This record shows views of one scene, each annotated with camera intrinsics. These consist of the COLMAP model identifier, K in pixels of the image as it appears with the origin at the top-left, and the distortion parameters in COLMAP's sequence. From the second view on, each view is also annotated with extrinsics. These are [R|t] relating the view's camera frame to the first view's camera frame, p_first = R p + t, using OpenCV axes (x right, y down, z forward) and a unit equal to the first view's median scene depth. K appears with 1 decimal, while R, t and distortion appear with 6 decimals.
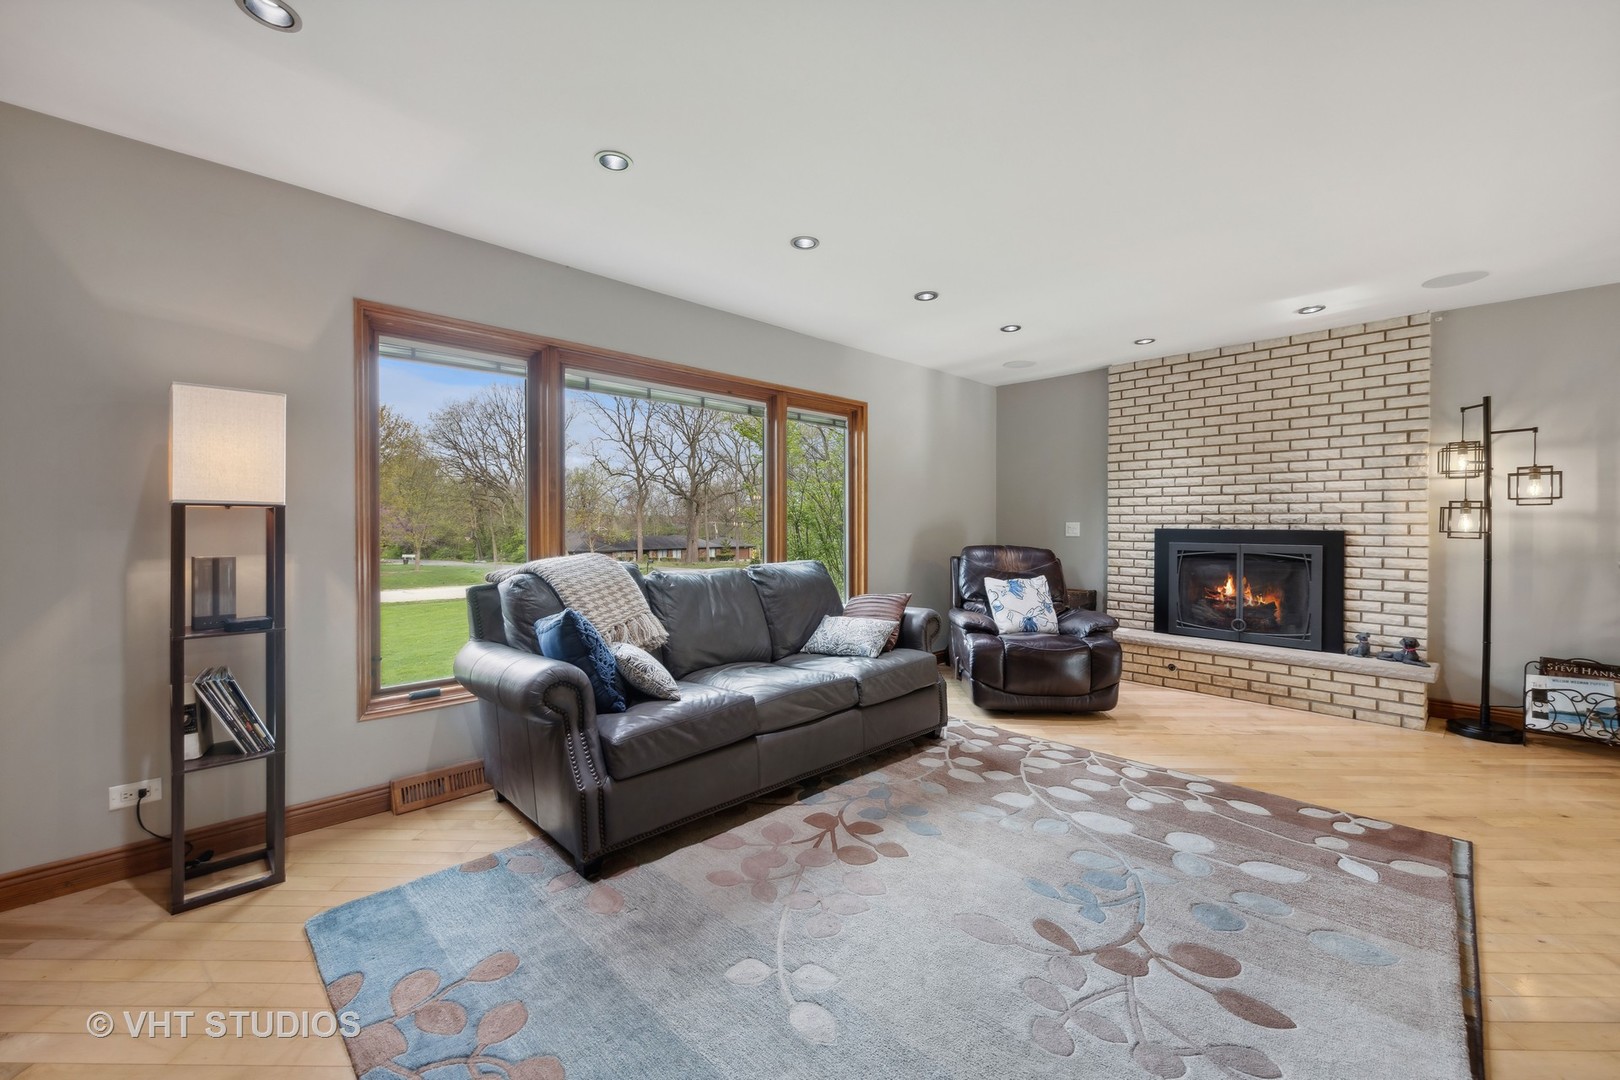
lens RADIAL K [[640.1, 0, 817.6], [0, 640.1, 534.8], [0, 0, 1]] dist [0.009080, -0.000025]
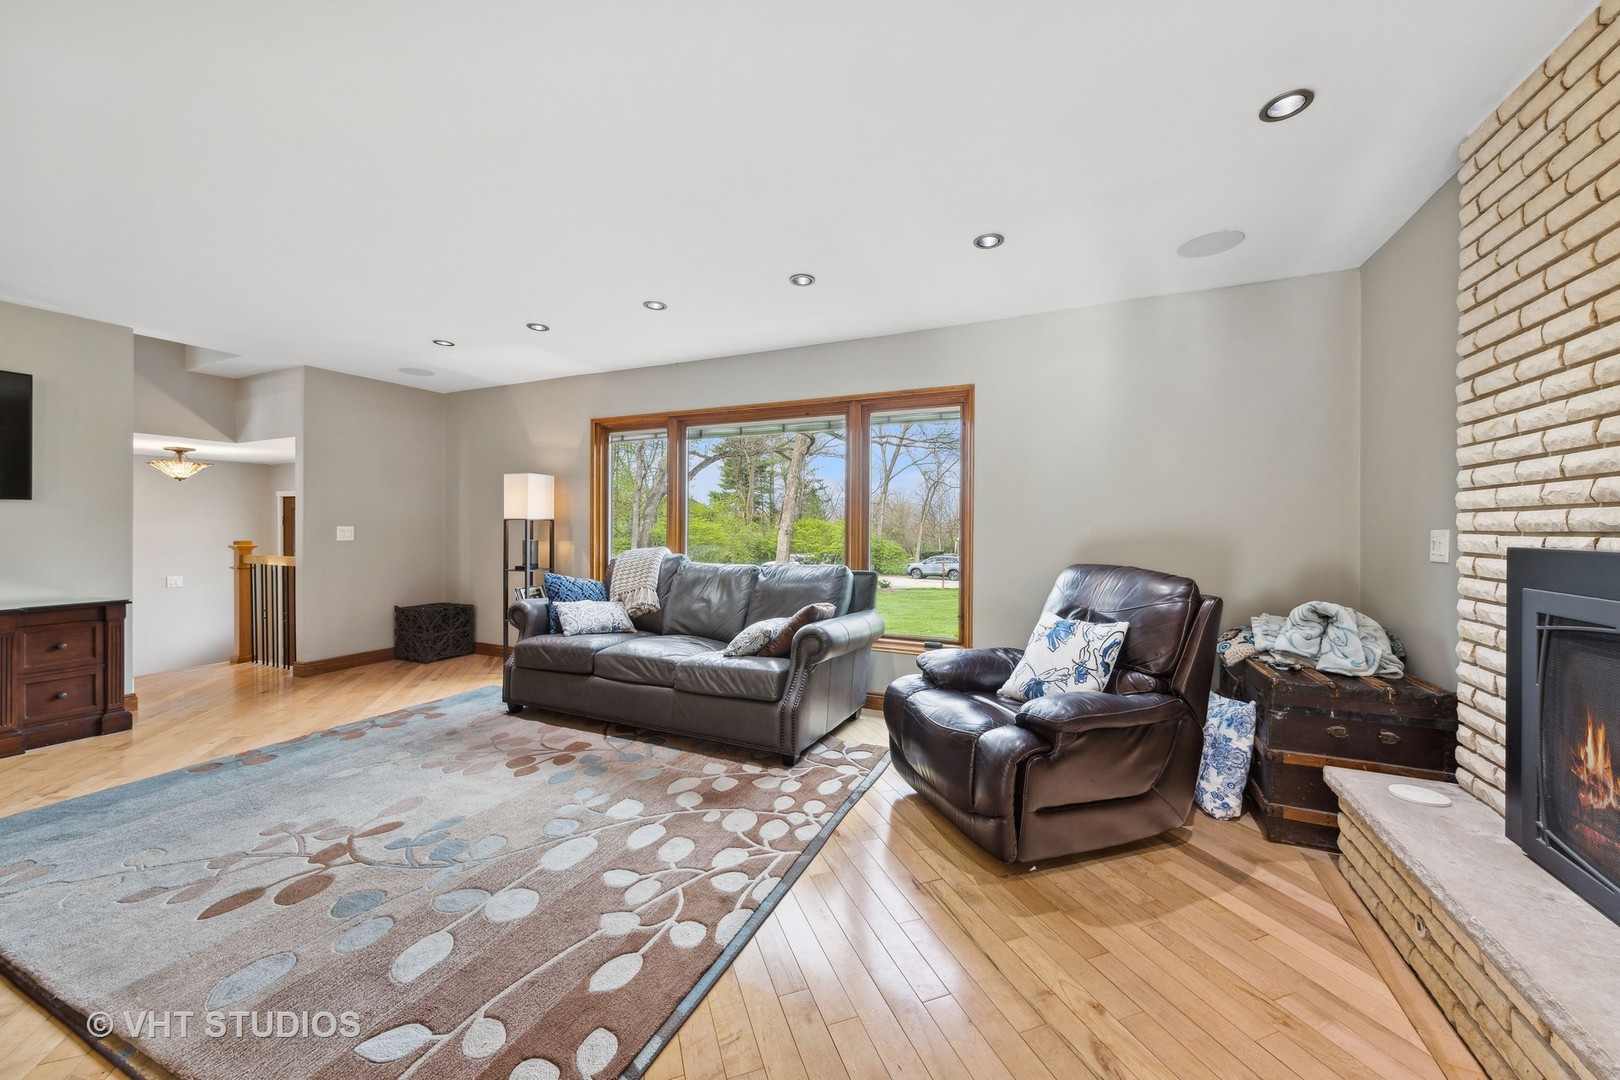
lens RADIAL K [[590.5, 0, 817.6], [0, 590.5, 531.5], [0, 0, 1]] dist [0.006915, -0.000084]
pose [[0.362988, 0.008137, -0.931758, 1.247791], [-0.020594, 0.999788, 0.000708, -0.019497], [0.931566, 0.018931, 0.363079, 0.930468]]
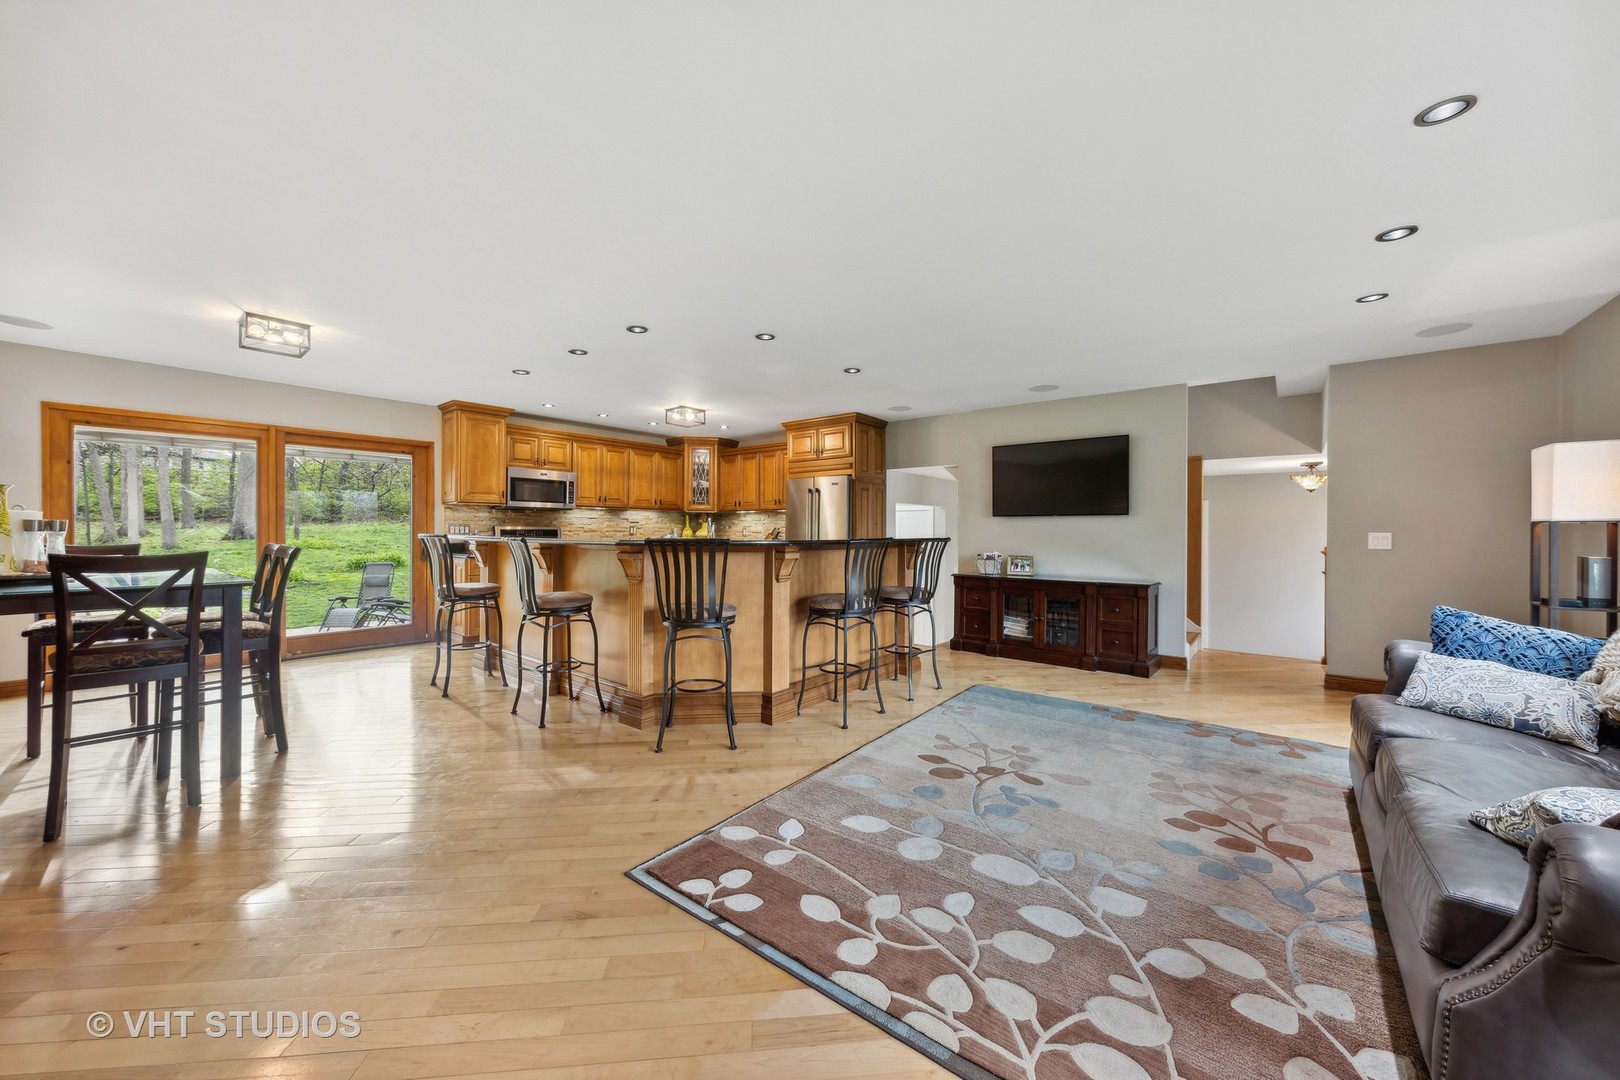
lens RADIAL K [[590.5, 0, 817.6], [0, 590.5, 531.5], [0, 0, 1]] dist [0.006915, -0.000084]
pose [[-0.991813, -0.004911, -0.127602, 0.736894], [-0.007682, 0.999745, 0.021236, -0.028612], [0.127466, 0.022043, -0.991598, 1.618529]]
